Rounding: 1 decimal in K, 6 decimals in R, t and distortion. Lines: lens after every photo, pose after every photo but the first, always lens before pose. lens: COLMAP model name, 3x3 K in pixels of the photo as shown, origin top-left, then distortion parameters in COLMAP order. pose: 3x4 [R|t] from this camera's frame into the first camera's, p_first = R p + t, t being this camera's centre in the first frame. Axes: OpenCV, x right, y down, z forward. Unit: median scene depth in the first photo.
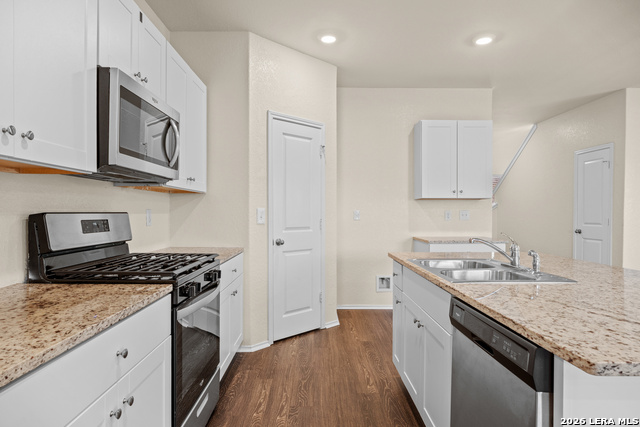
lens RADIAL K [[396.4, 0, 317.8], [0, 396.4, 217.1], [0, 0, 1]] dist [0.011153, 0.003197]
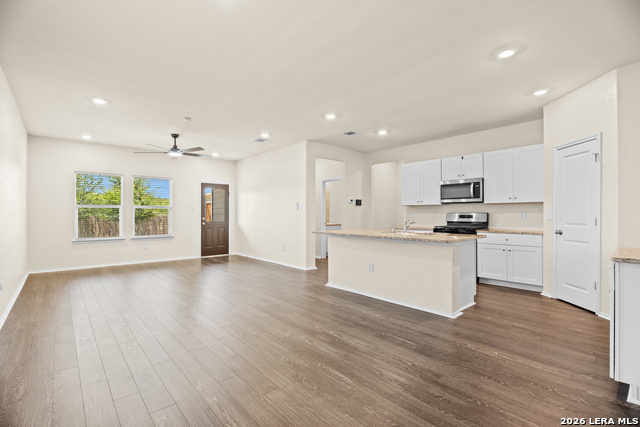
lens RADIAL K [[291.5, 0, 322.1], [0, 291.5, 212.9], [0, 0, 1]] dist [-0.008838, 0.001820]
pose [[-0.749932, -0.006761, -0.661481, 1.013347], [-0.010152, 0.999948, 0.001289, -0.001097], [0.661437, 0.007682, -0.749961, 0.971261]]
